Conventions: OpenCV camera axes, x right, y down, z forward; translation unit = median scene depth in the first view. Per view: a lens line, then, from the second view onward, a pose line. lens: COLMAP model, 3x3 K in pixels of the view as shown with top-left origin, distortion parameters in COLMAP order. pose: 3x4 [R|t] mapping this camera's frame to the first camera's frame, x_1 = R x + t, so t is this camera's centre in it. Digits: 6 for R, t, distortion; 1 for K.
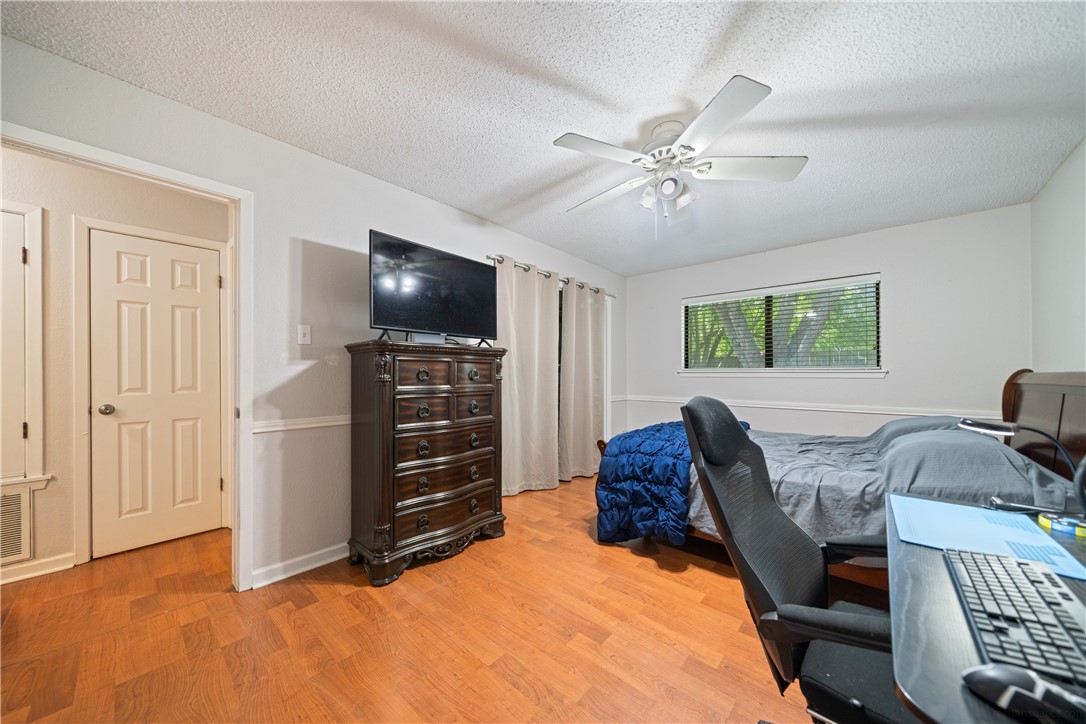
lens RADIAL K [[374.3, 0, 544.9], [0, 374.3, 370.3], [0, 0, 1]] dist [-0.000805, 0.000014]
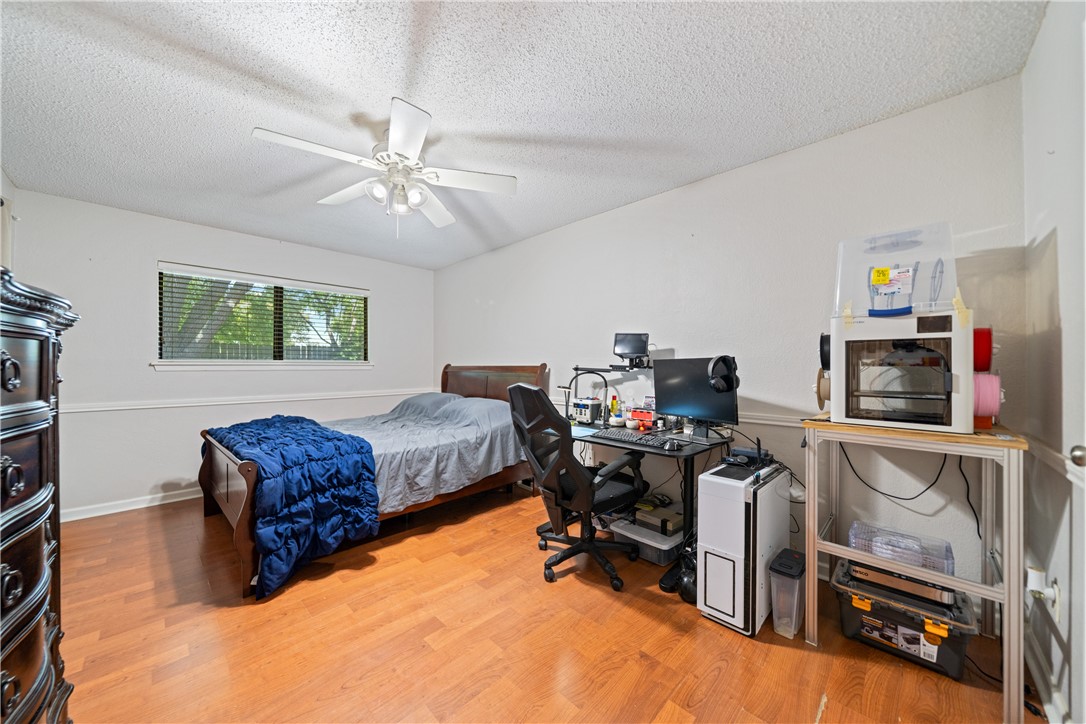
lens RADIAL K [[374.3, 0, 545.5], [0, 374.3, 366.8], [0, 0, 1]] dist [-0.000805, 0.000014]
pose [[0.048818, -0.001663, 0.998806, -0.577603], [-0.009653, 0.999951, 0.002137, 0.001010], [-0.998761, -0.009746, 0.048800, 0.443164]]
